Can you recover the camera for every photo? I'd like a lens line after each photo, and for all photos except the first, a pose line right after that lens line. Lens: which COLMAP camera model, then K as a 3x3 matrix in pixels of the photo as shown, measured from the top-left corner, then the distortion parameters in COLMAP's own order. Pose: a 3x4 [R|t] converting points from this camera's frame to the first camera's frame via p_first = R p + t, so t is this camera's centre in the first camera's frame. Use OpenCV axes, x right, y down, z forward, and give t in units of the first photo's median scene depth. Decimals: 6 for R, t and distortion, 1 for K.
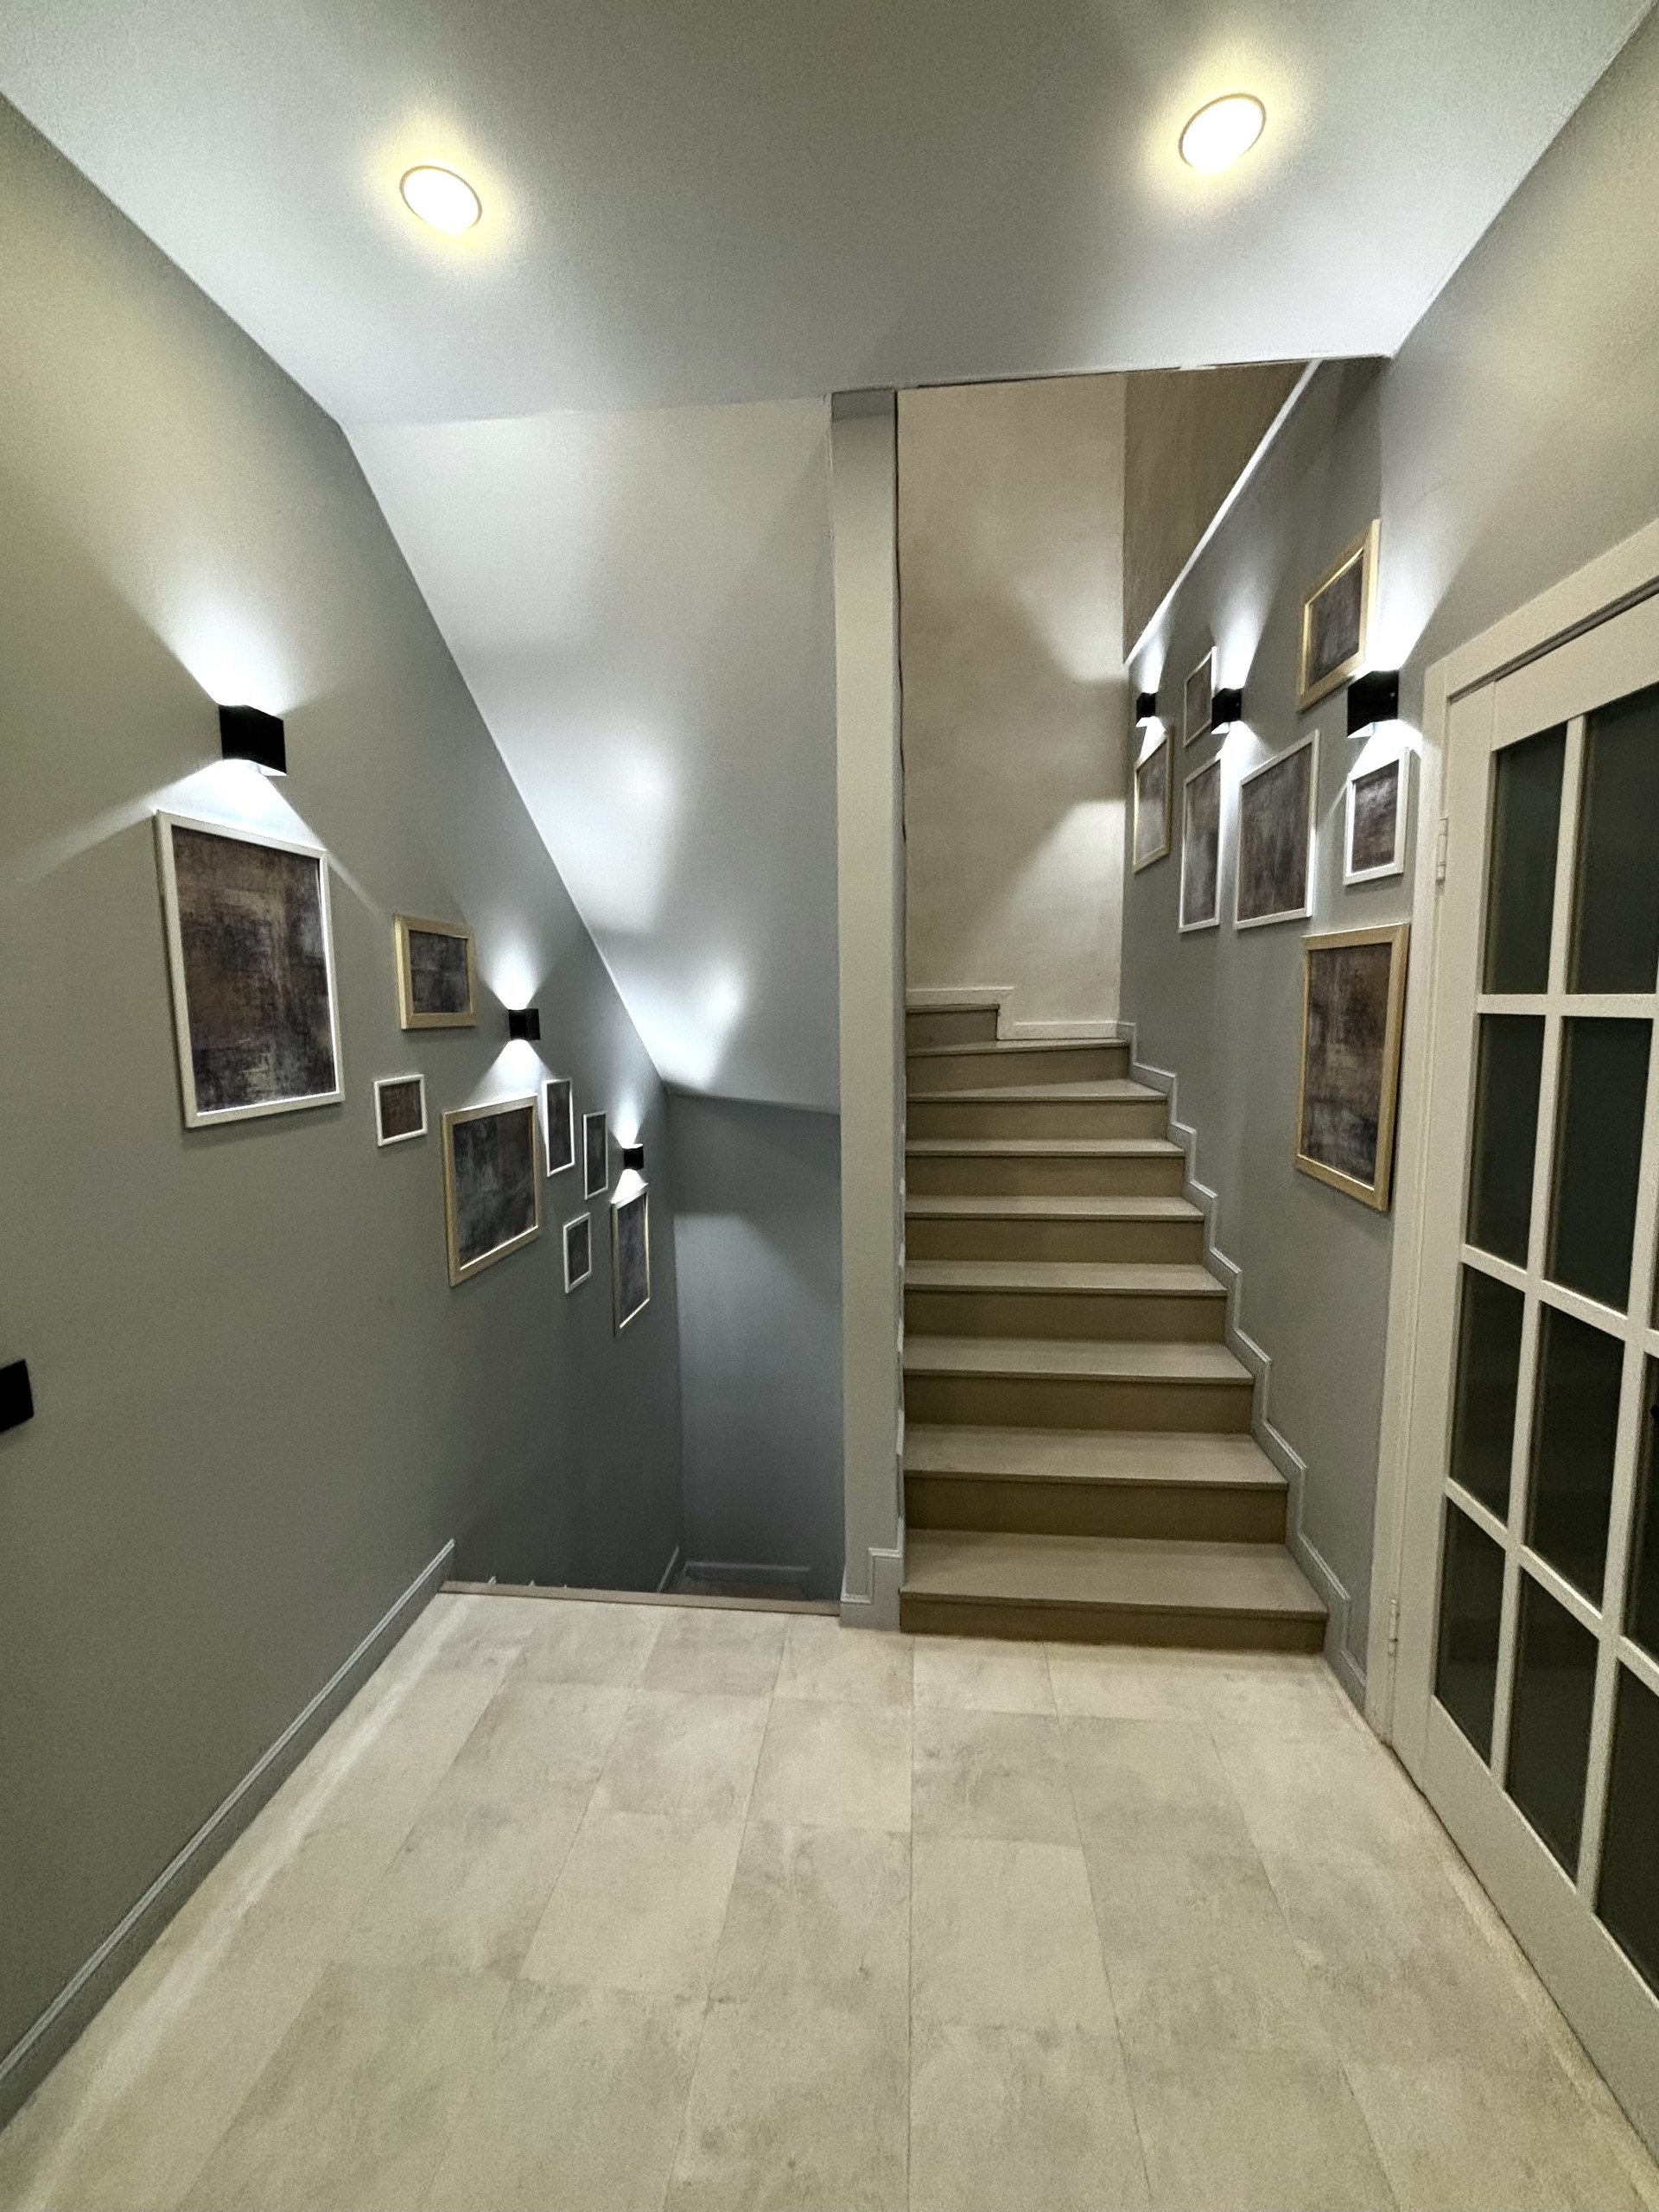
lens RADIAL K [[885.4, 0, 831.6], [0, 885.4, 1105.0], [0, 0, 1]] dist [-0.001041, 0.000322]
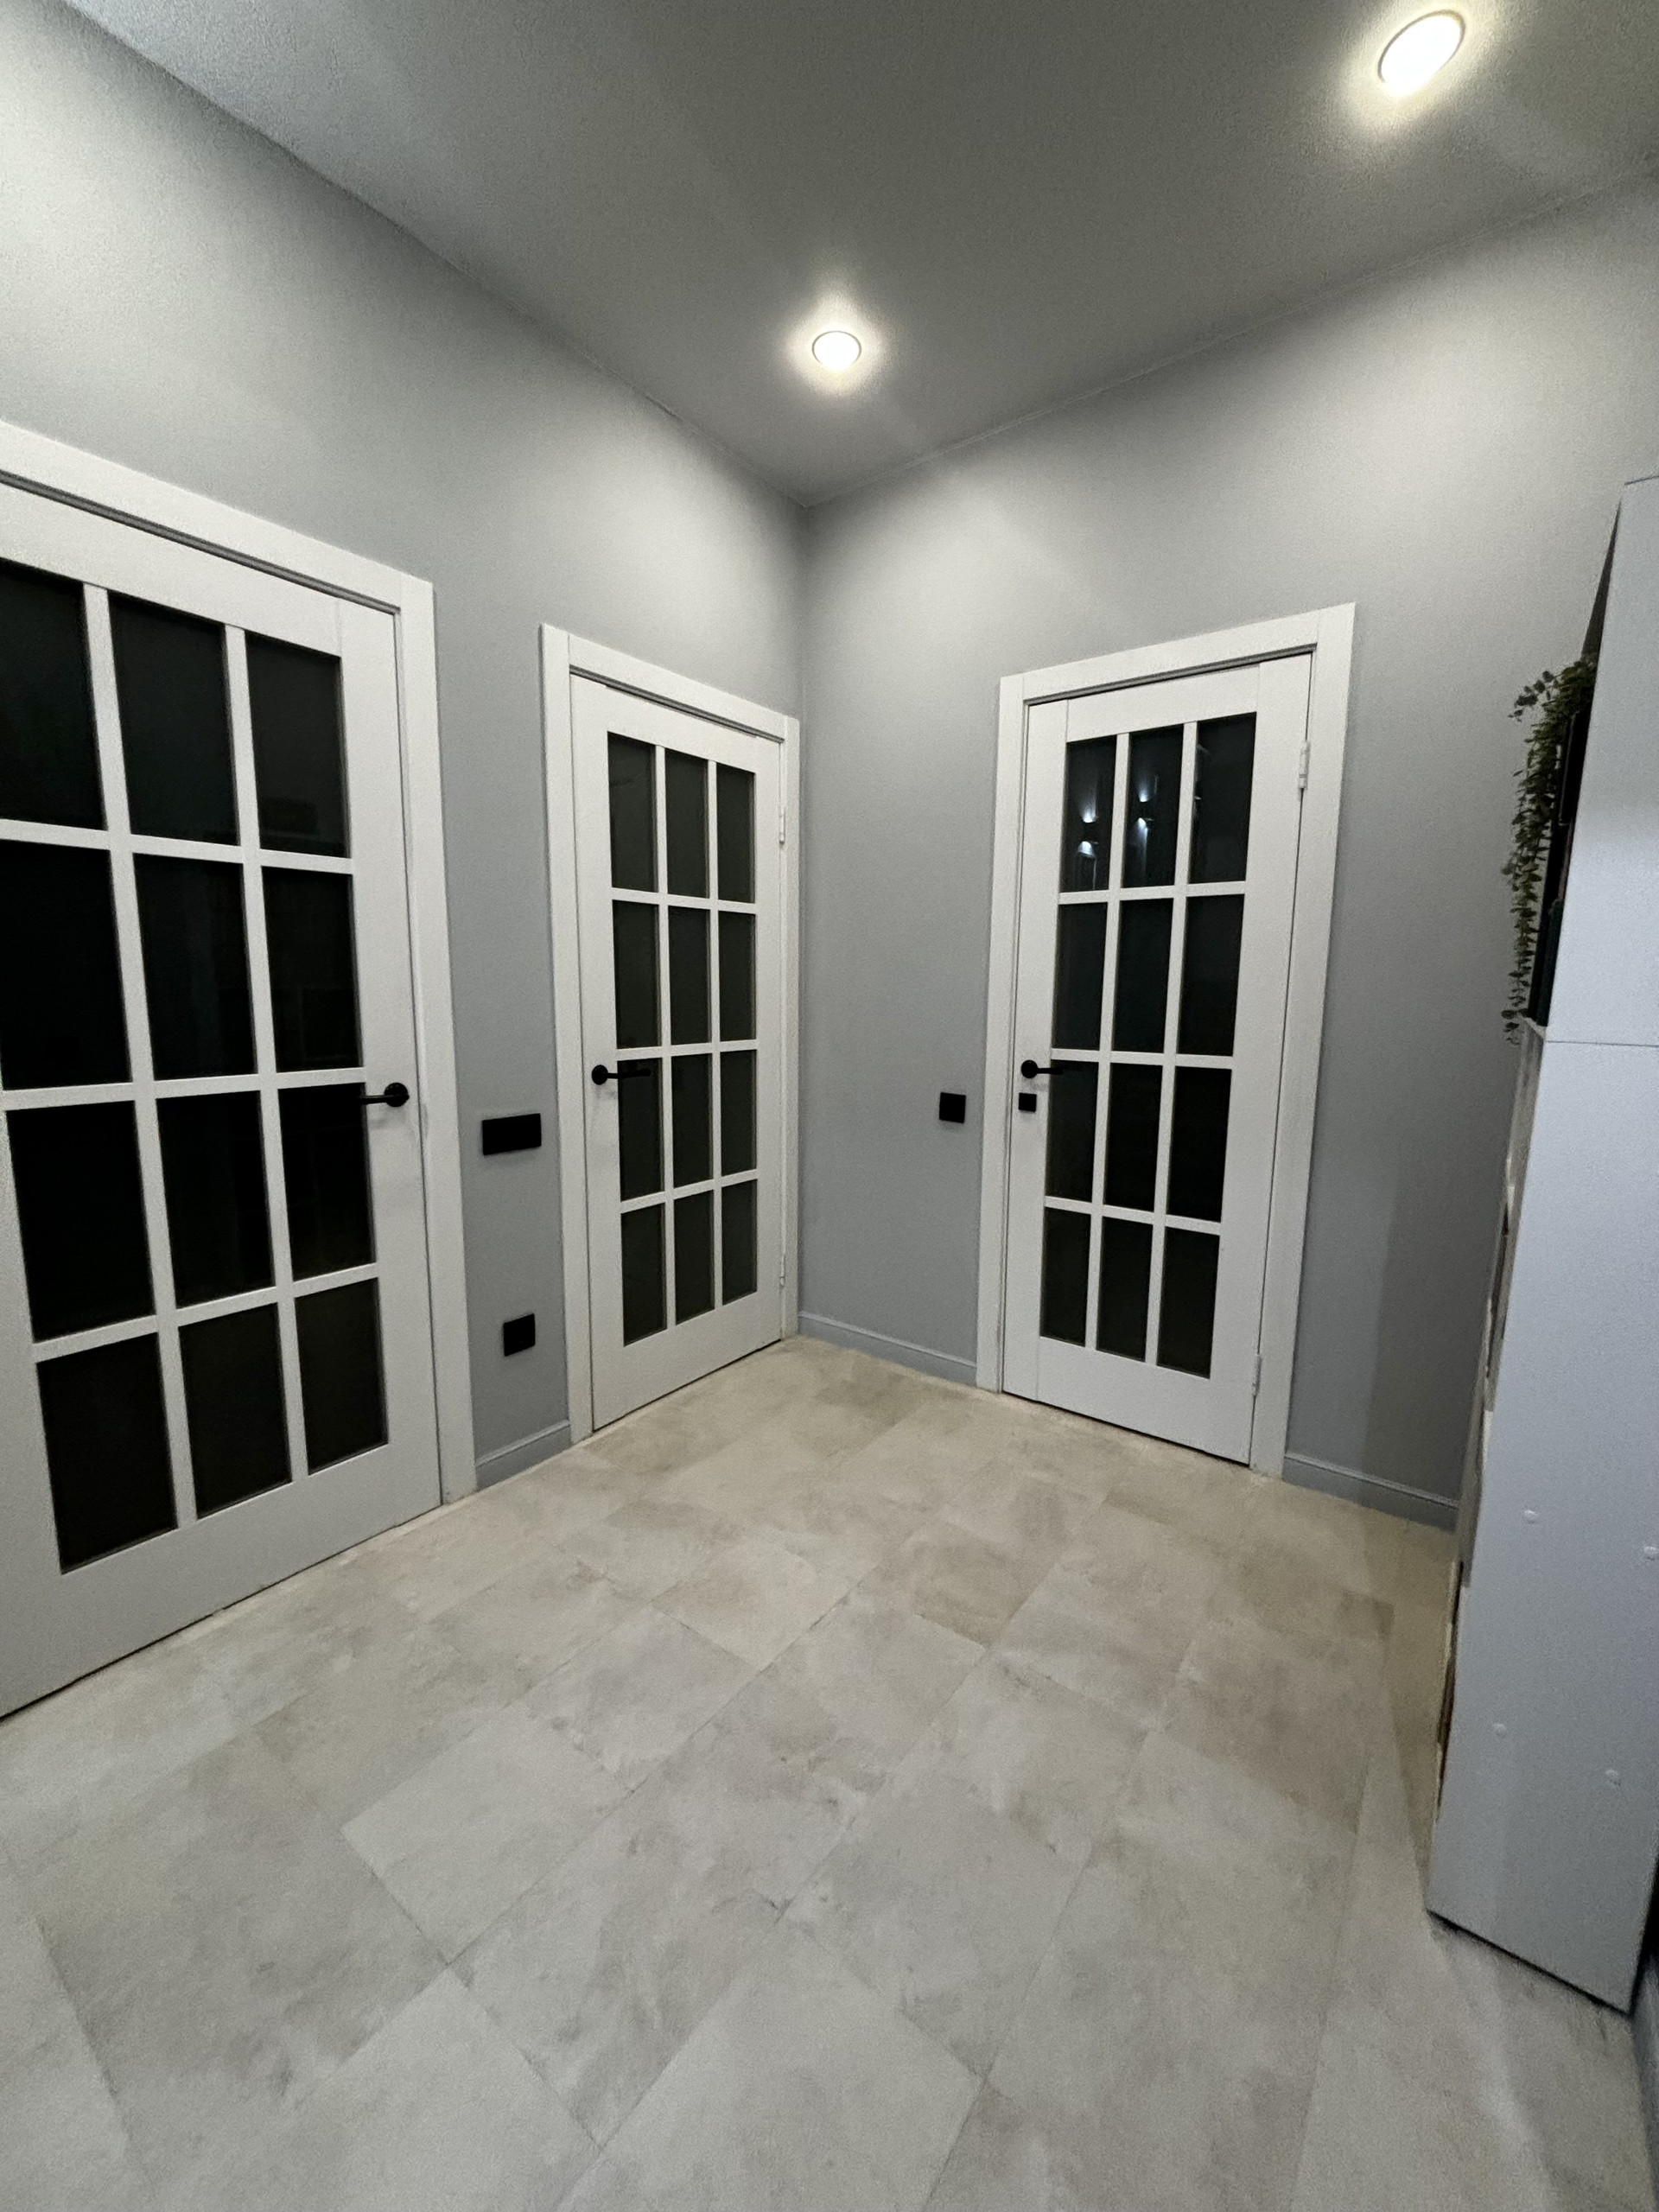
lens RADIAL K [[885.4, 0, 831.6], [0, 885.4, 1105.0], [0, 0, 1]] dist [-0.001041, 0.000322]
pose [[-0.850200, -0.070854, 0.521670, -0.567518], [0.057704, 0.972390, 0.226117, 0.016299], [-0.523288, 0.222347, -0.822637, 1.467367]]
